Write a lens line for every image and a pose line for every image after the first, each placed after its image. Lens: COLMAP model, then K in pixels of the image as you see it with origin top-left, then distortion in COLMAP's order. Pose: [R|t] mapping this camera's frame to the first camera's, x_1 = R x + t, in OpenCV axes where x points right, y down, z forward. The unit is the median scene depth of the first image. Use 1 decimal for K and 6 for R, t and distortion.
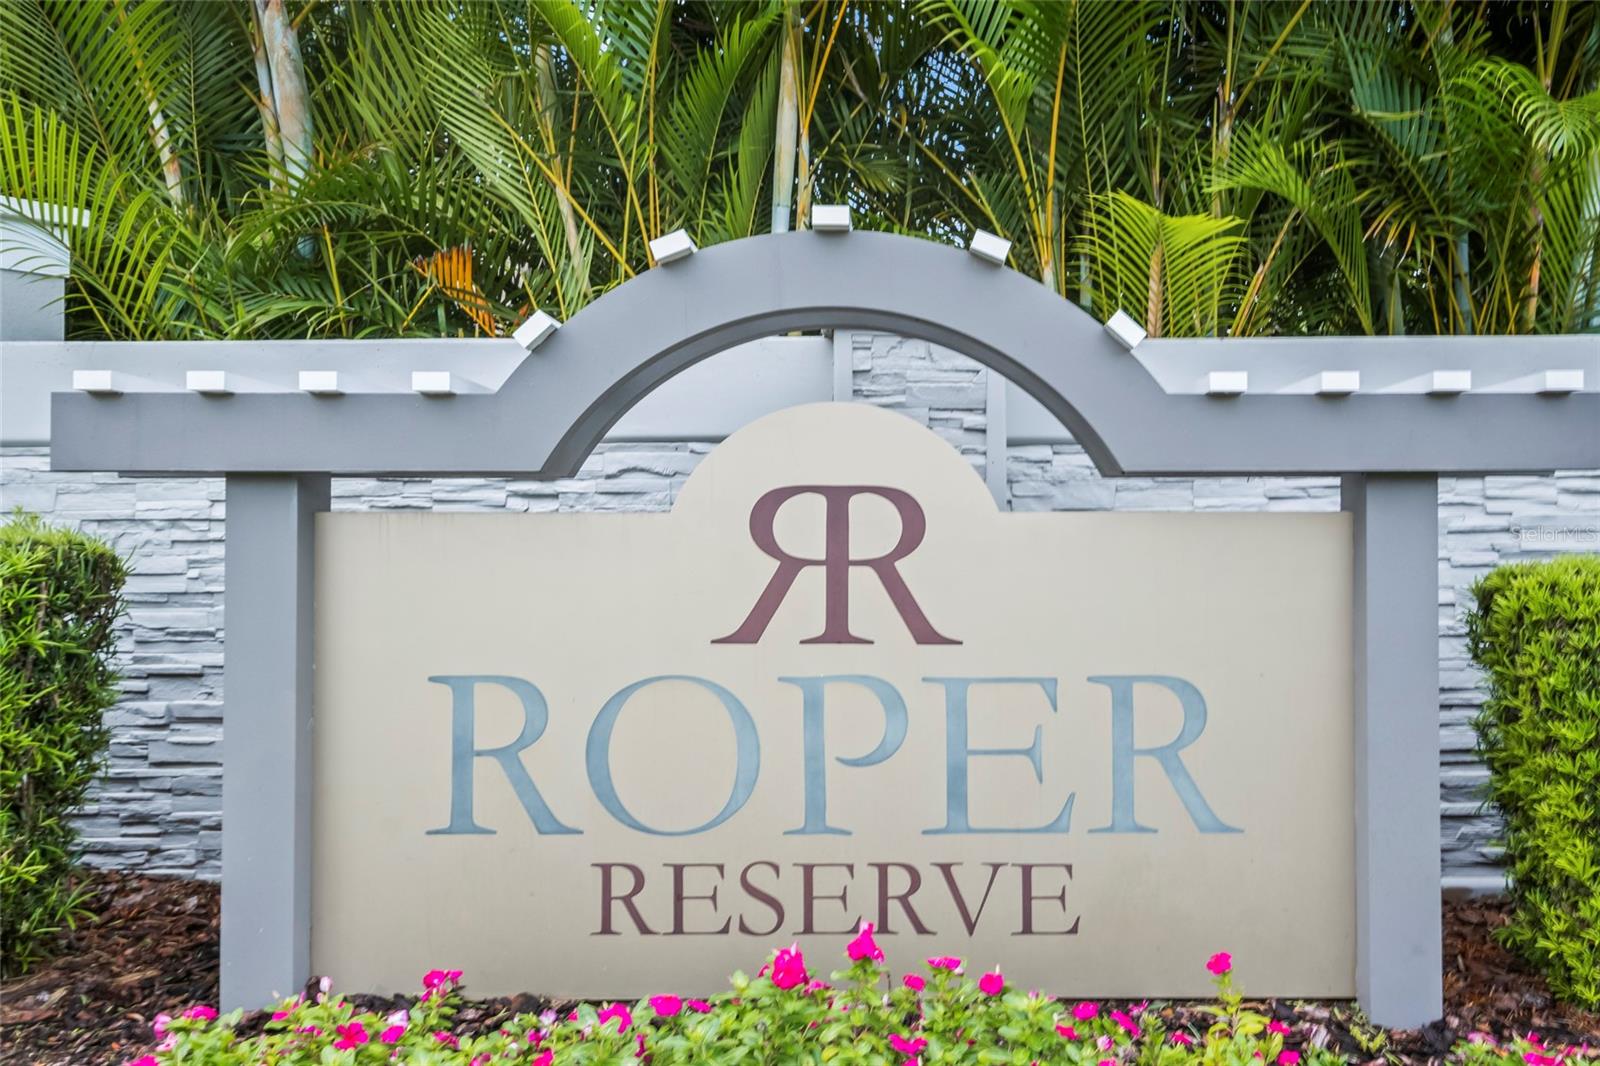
lens RADIAL K [[1350.3, 0, 800.0], [0, 1350.3, 533.0], [0, 0, 1]] dist [0.010477, -0.008675]
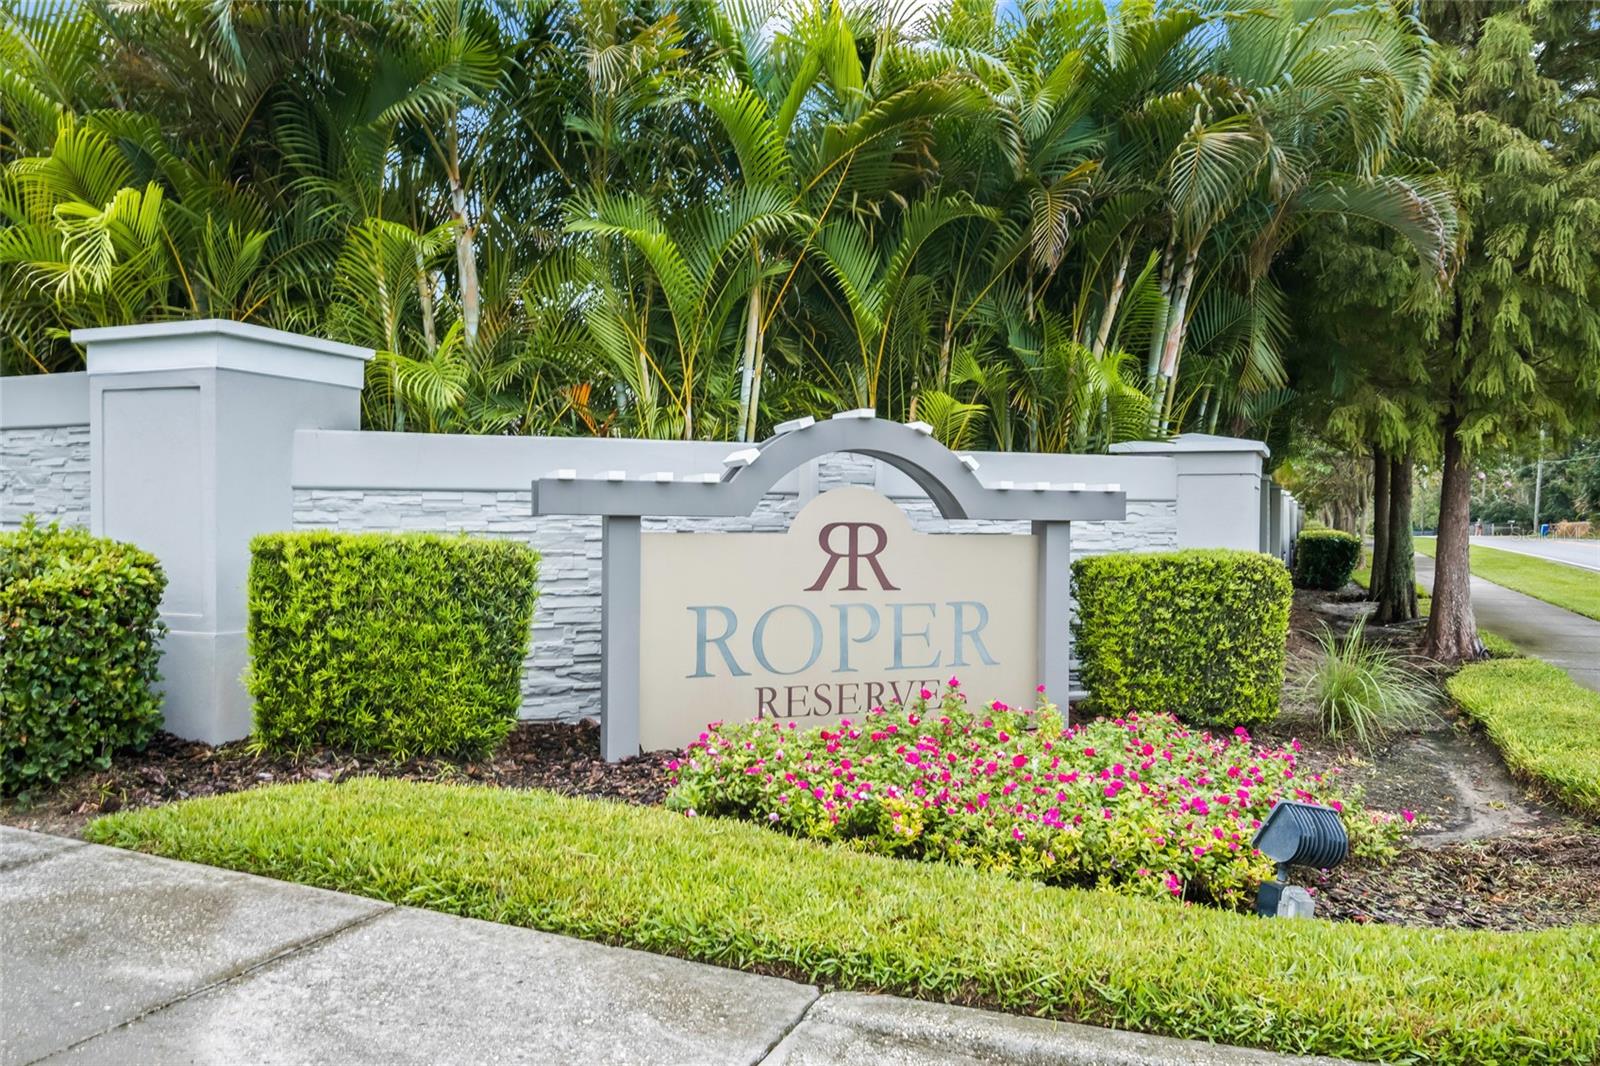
lens RADIAL K [[1350.3, 0, 800.0], [0, 1350.3, 533.0], [0, 0, 1]] dist [0.010477, -0.008675]
pose [[0.910080, 0.006720, 0.414377, -1.027455], [-0.013481, 0.999819, 0.013391, -0.047313], [-0.414212, -0.017773, 0.910007, -1.091640]]
